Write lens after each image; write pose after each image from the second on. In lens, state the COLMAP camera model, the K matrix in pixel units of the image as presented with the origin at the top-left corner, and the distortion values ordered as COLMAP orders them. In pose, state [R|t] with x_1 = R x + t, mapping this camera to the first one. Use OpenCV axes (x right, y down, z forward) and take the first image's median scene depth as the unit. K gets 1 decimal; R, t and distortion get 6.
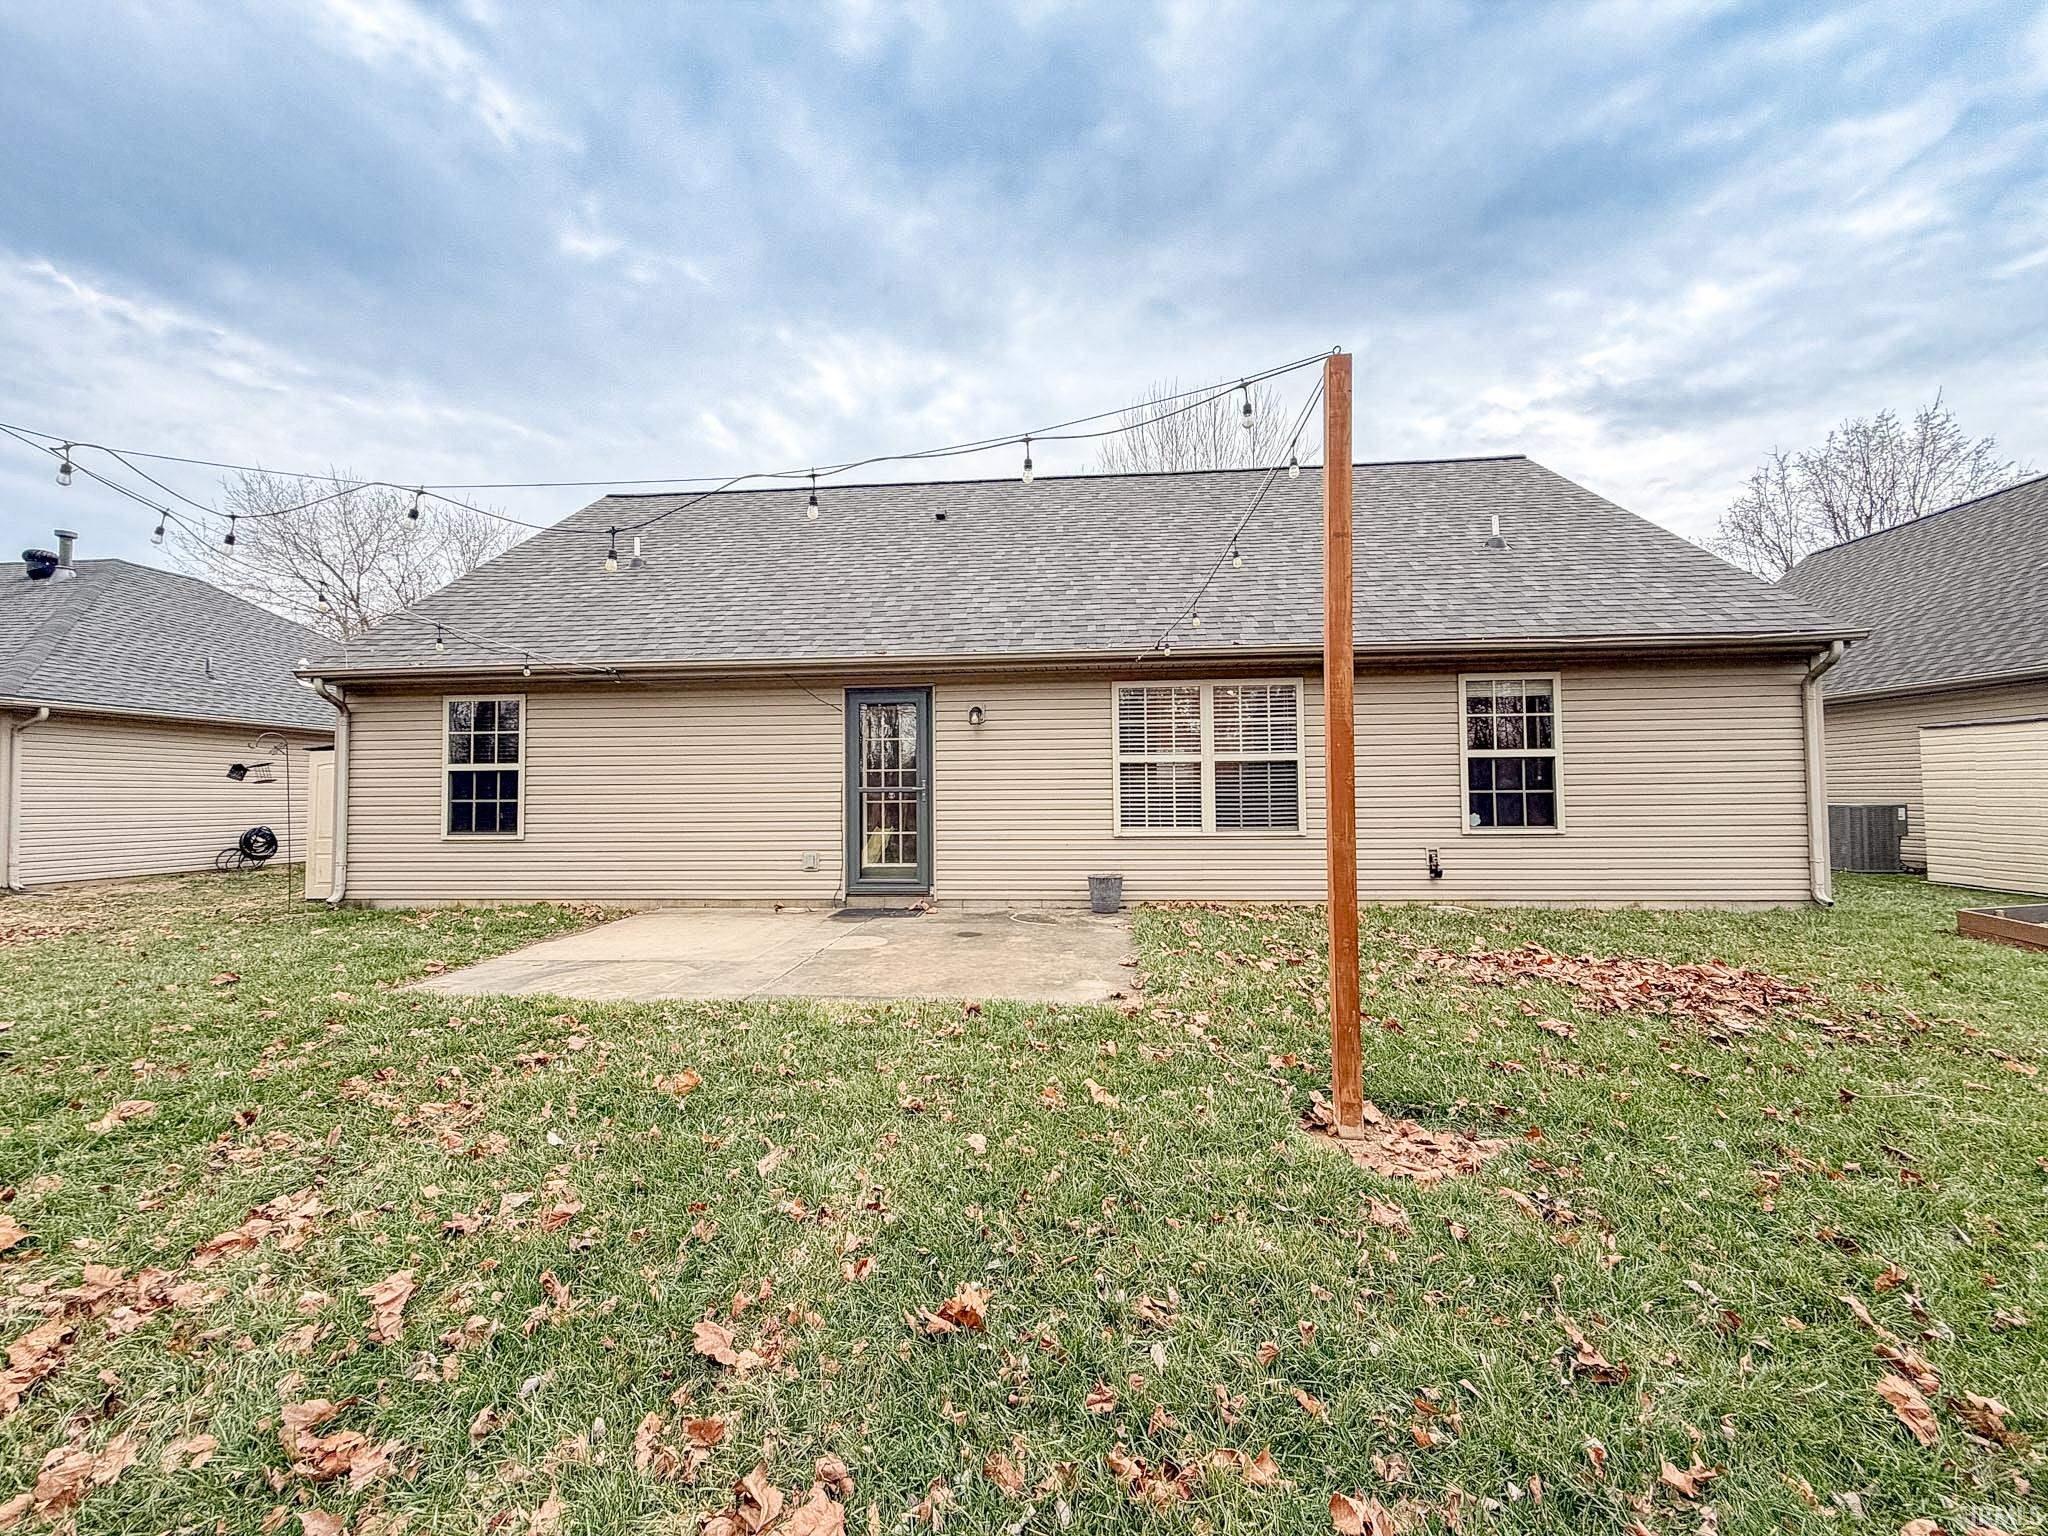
lens RADIAL K [[814.8, 0, 1017.0], [0, 814.8, 769.1], [0, 0, 1]] dist [0.000455, -0.000208]
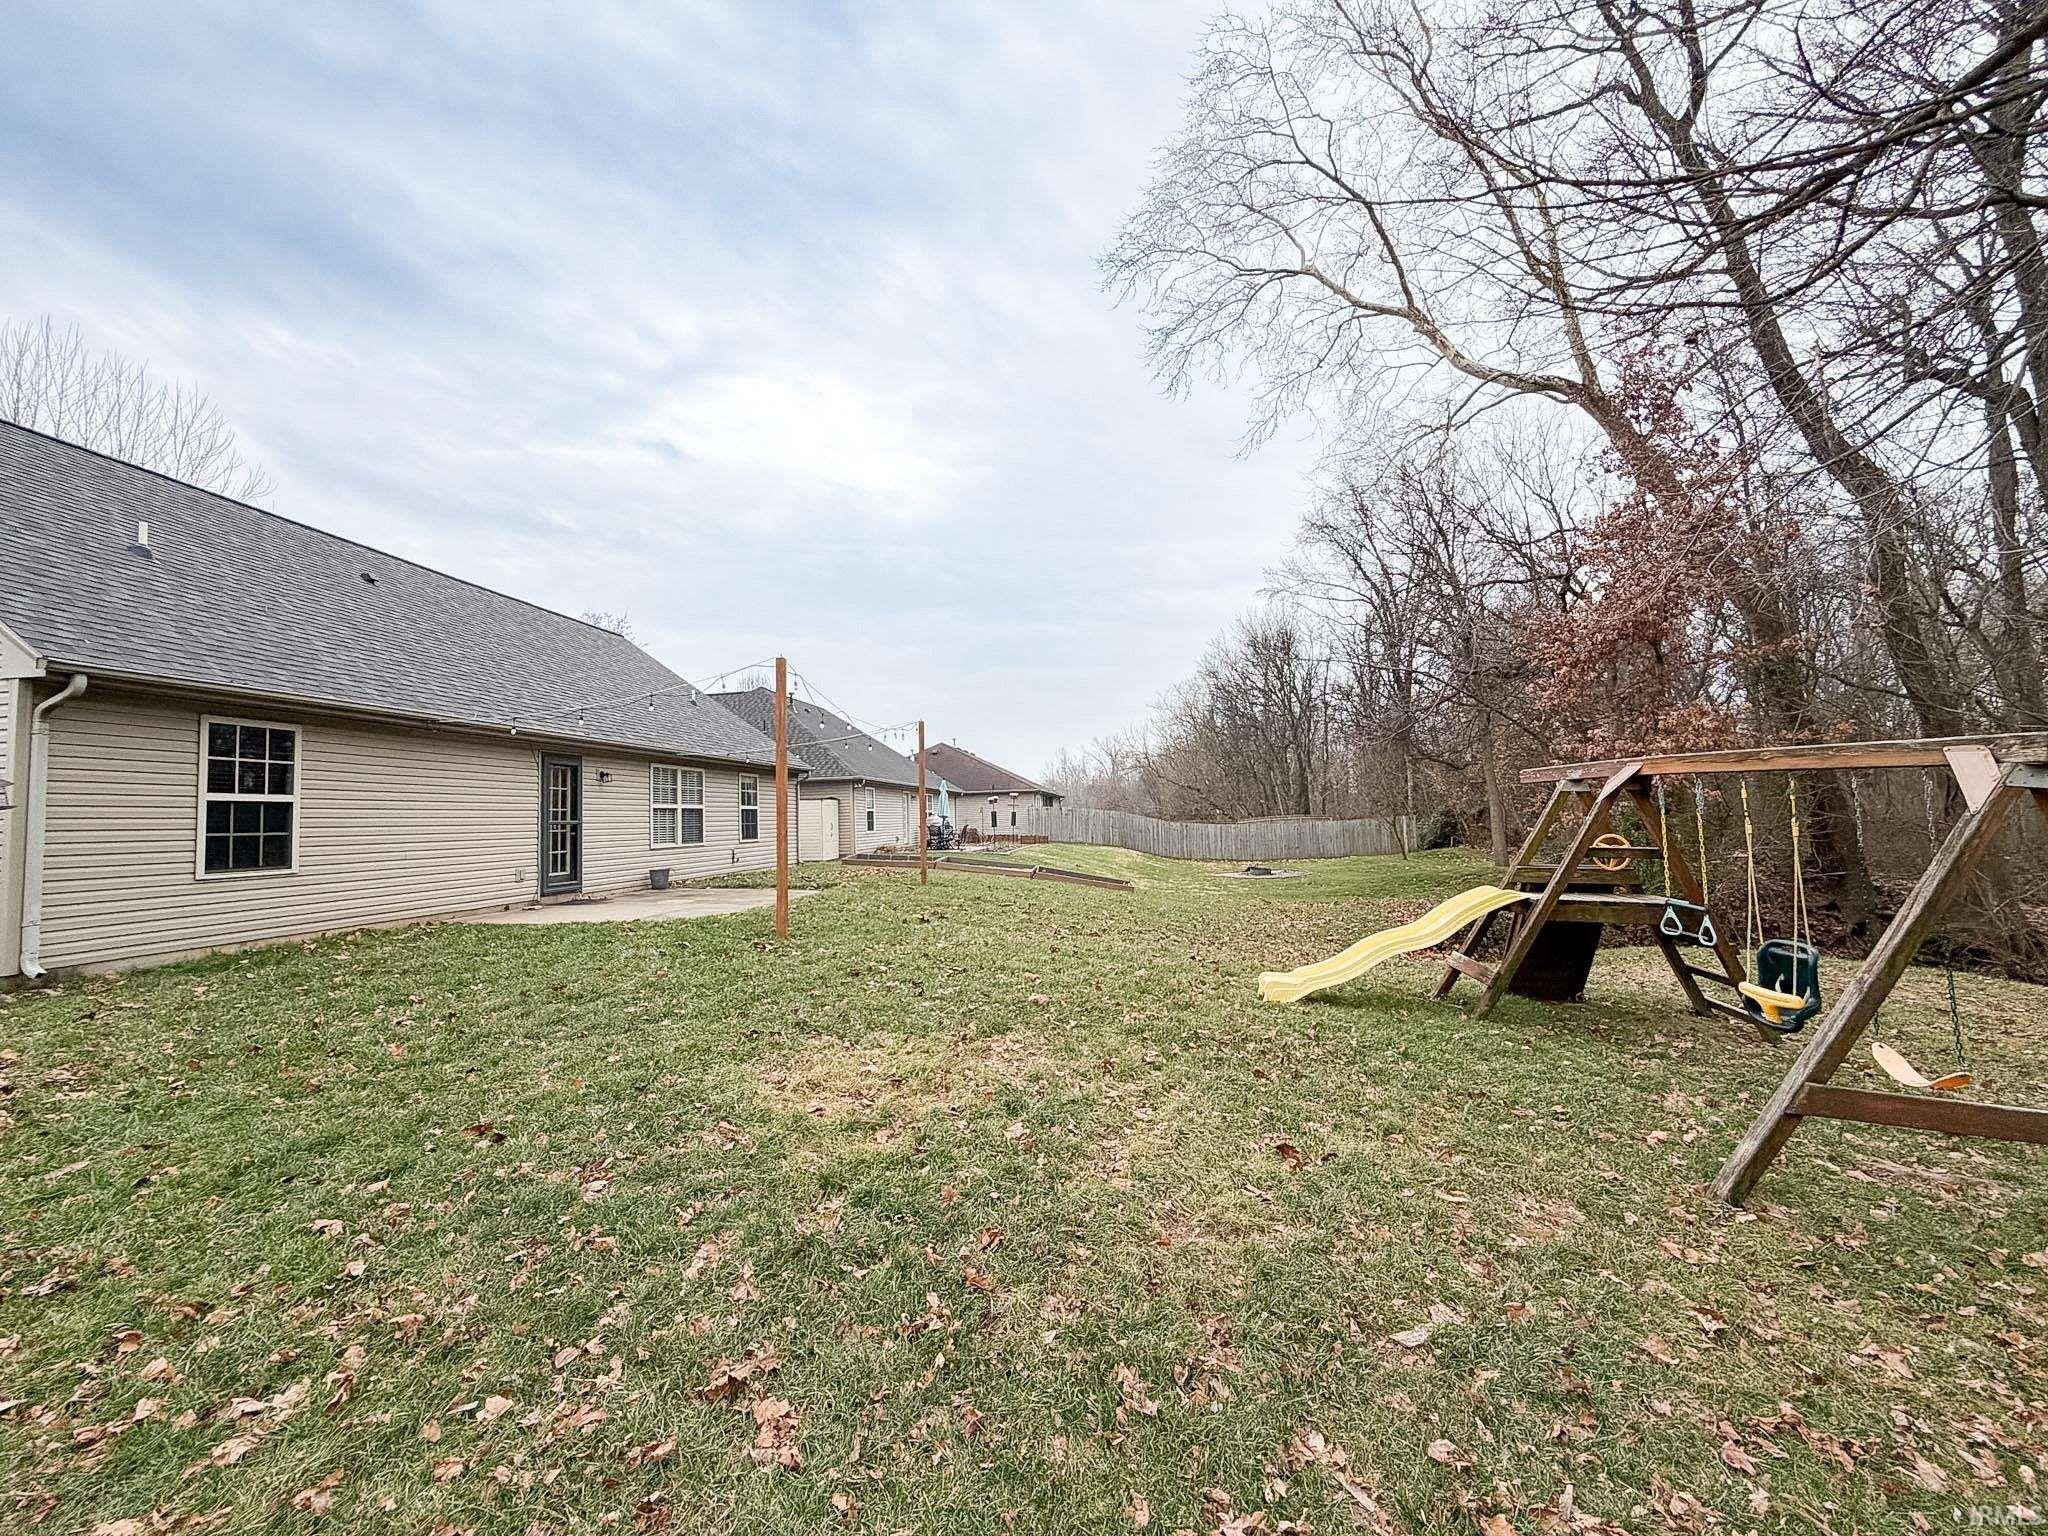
lens RADIAL K [[814.8, 0, 1017.0], [0, 814.8, 769.1], [0, 0, 1]] dist [0.000455, -0.000208]
pose [[0.008574, 0.068066, 0.997644, -1.638921], [-0.009474, 0.997641, -0.067984, 0.020993], [-0.999918, -0.008868, 0.009199, 0.145461]]
